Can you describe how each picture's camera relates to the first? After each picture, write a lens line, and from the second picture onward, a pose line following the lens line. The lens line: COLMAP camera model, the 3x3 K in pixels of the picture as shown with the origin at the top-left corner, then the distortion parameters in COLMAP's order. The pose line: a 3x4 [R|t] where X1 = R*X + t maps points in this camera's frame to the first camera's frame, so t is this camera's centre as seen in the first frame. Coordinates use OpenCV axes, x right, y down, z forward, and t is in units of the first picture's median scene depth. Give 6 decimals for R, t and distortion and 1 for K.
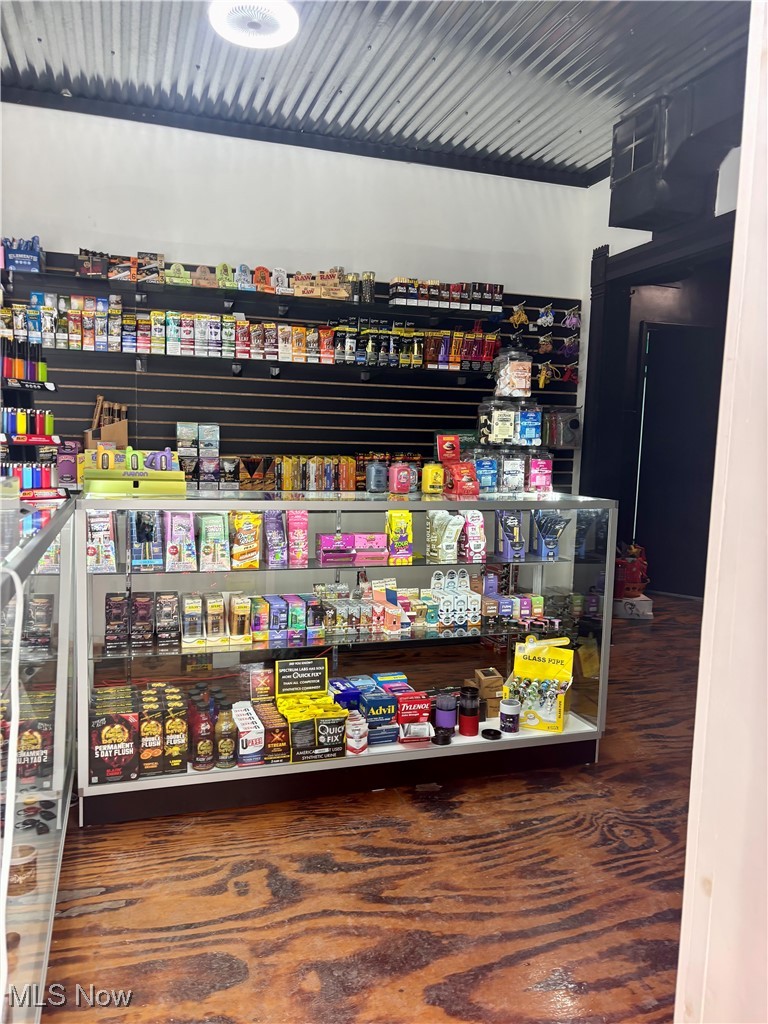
lens RADIAL K [[781.1, 0, 379.8], [0, 781.1, 517.6], [0, 0, 1]] dist [0.046765, -0.042798]
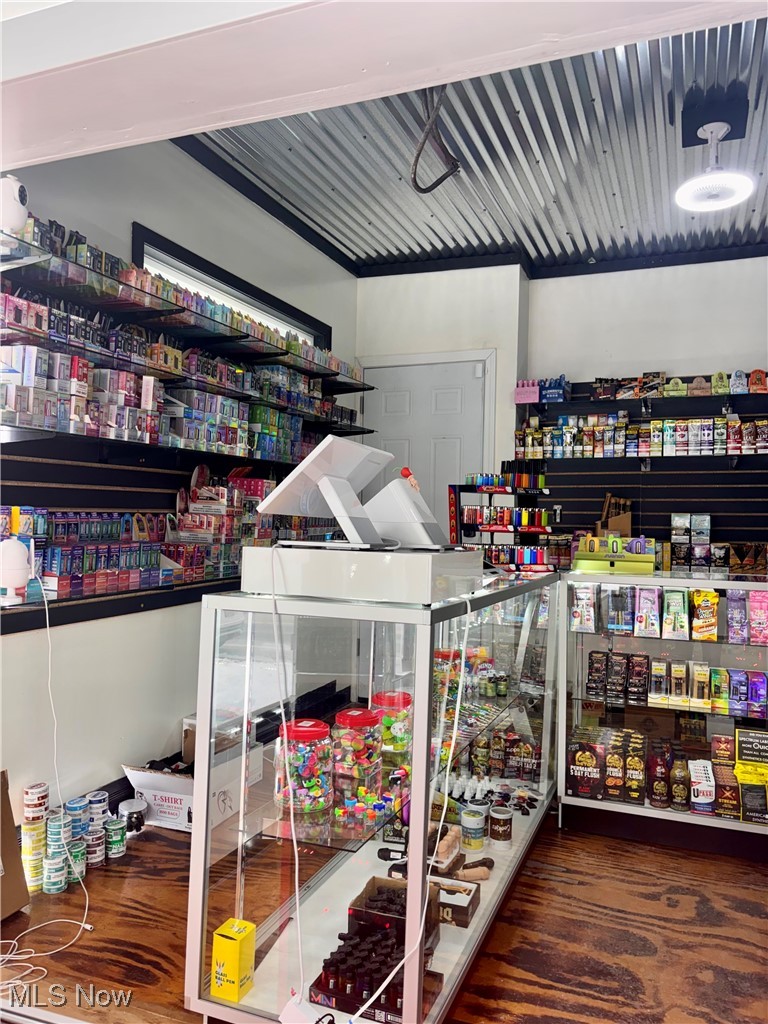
lens RADIAL K [[781.1, 0, 379.8], [0, 781.1, 517.6], [0, 0, 1]] dist [0.046765, -0.042798]
pose [[0.770605, -0.014191, -0.637155, 0.197637], [-0.057811, 0.994074, -0.092061, 0.020102], [0.634685, 0.107777, 0.765218, -0.202794]]
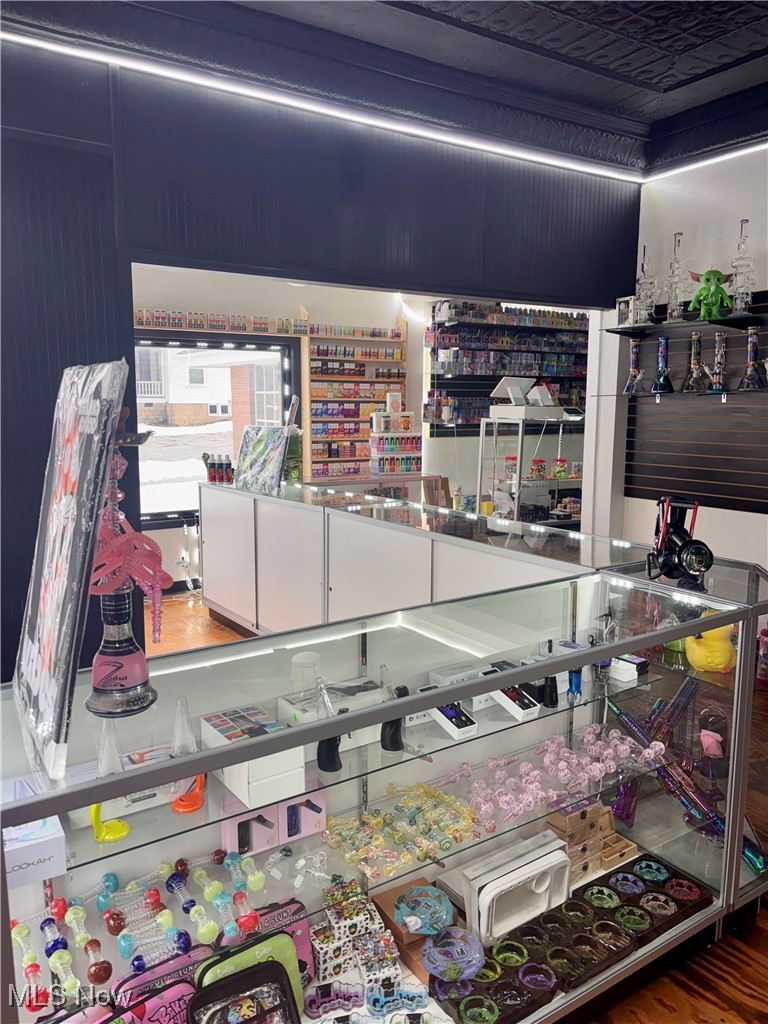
lens RADIAL K [[781.1, 0, 379.8], [0, 781.1, 517.6], [0, 0, 1]] dist [0.046765, -0.042798]
pose [[0.276601, 0.114675, -0.954118, 1.020425], [-0.095337, 0.991231, 0.091497, 0.078961], [0.956244, 0.065655, 0.285108, -0.482300]]
